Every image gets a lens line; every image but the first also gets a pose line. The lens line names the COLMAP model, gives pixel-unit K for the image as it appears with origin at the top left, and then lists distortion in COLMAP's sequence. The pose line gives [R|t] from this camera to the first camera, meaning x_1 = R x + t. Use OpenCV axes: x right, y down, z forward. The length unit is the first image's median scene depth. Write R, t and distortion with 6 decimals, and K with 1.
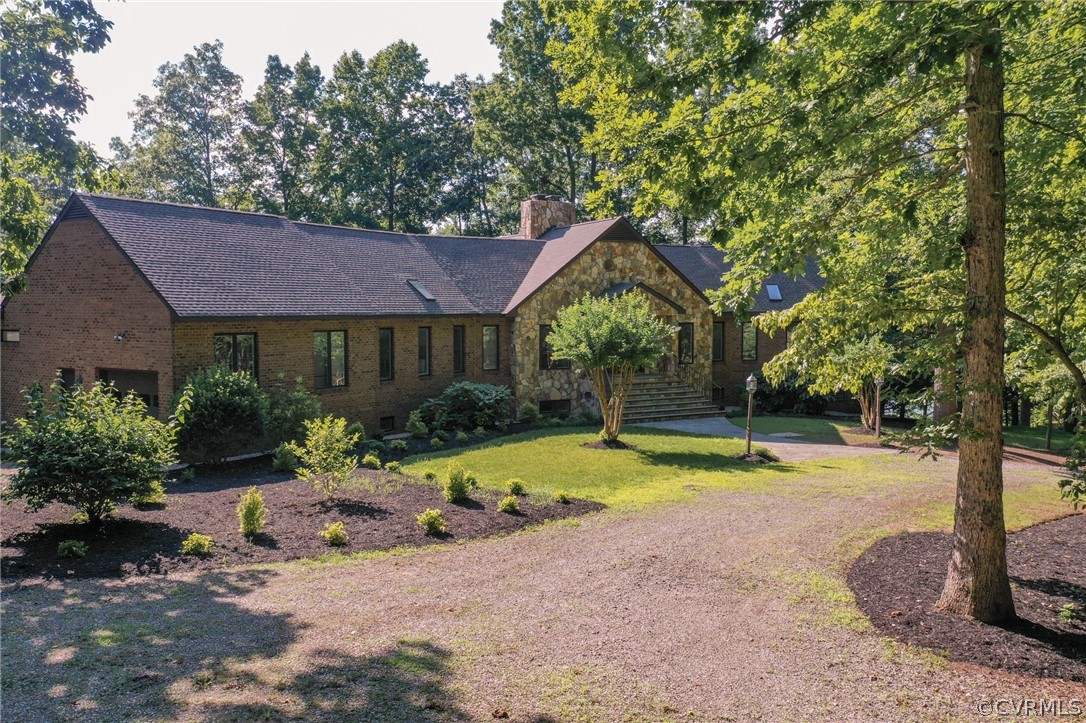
lens RADIAL K [[865.7, 0, 543.0], [0, 865.7, 361.5], [0, 0, 1]] dist [-0.000048, -0.002428]
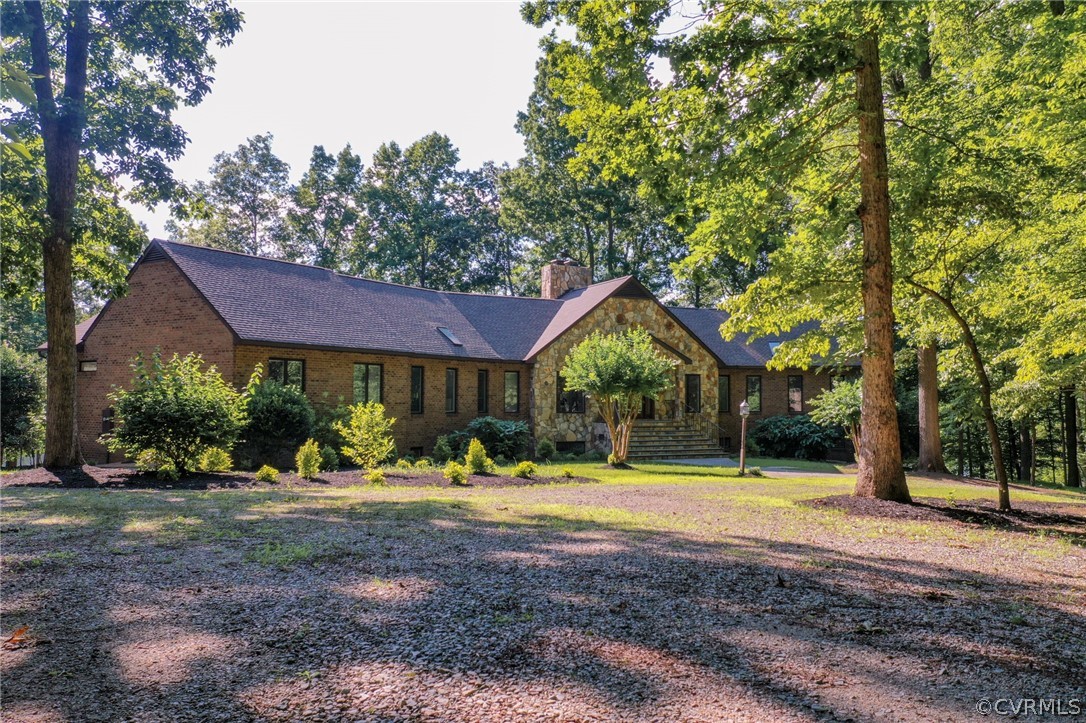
lens RADIAL K [[865.7, 0, 543.0], [0, 865.7, 361.5], [0, 0, 1]] dist [-0.000048, -0.002428]
pose [[0.999527, 0.004068, -0.030471, 0.008030], [-0.007447, 0.993726, -0.111594, 0.044968], [0.029826, 0.111768, 0.993287, -0.057644]]
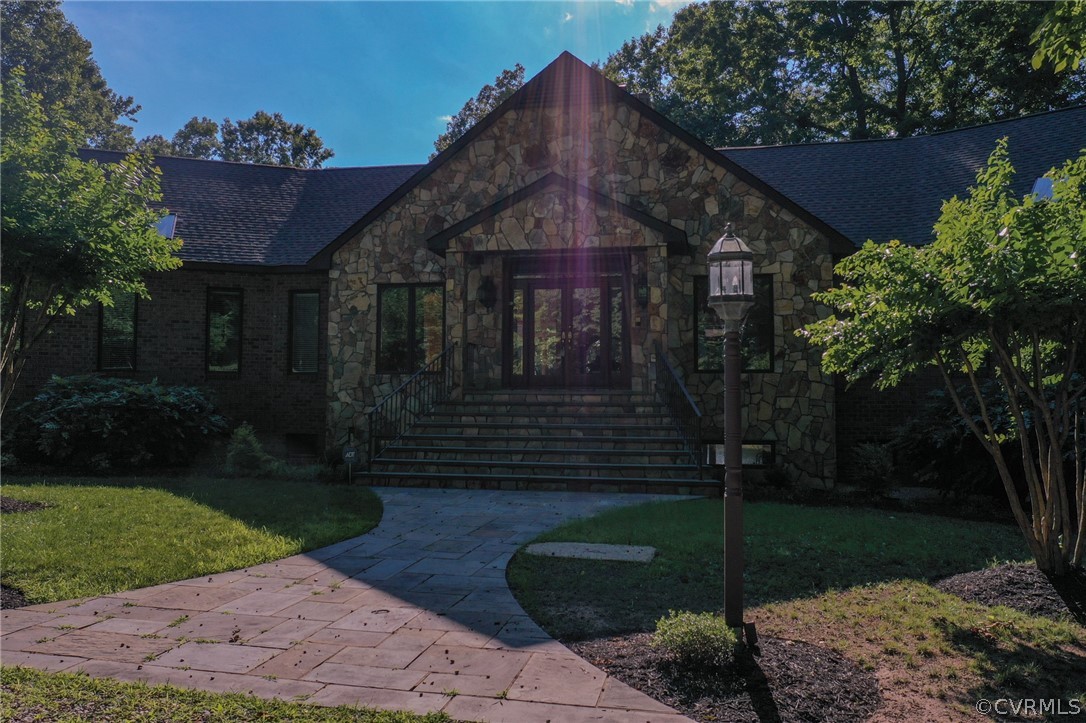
lens RADIAL K [[865.7, 0, 543.0], [0, 865.7, 361.5], [0, 0, 1]] dist [-0.000048, -0.002428]
pose [[0.767770, -0.024126, -0.640272, 0.263787], [-0.046502, 0.994557, -0.093238, 0.030415], [0.639036, 0.101359, 0.762469, 0.456324]]
